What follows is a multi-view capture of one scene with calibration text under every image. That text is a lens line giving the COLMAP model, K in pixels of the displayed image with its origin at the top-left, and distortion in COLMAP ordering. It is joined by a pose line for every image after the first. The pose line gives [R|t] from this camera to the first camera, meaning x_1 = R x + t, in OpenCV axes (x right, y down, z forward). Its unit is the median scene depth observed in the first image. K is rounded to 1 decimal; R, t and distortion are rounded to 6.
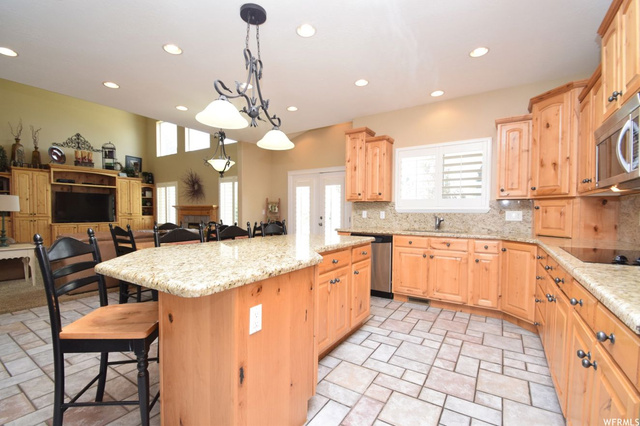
lens RADIAL K [[283.4, 0, 313.3], [0, 283.4, 221.3], [0, 0, 1]] dist [0.001441, -0.011557]
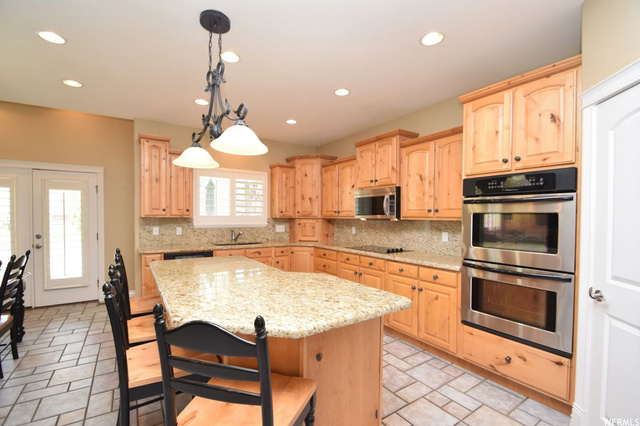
lens RADIAL K [[283.4, 0, 313.3], [0, 283.4, 221.3], [0, 0, 1]] dist [0.001441, -0.011557]
pose [[0.397694, -0.019924, 0.917302, -0.583867], [0.027139, 0.999582, 0.009946, -0.066503], [-0.917117, 0.020939, 0.398069, 0.240389]]
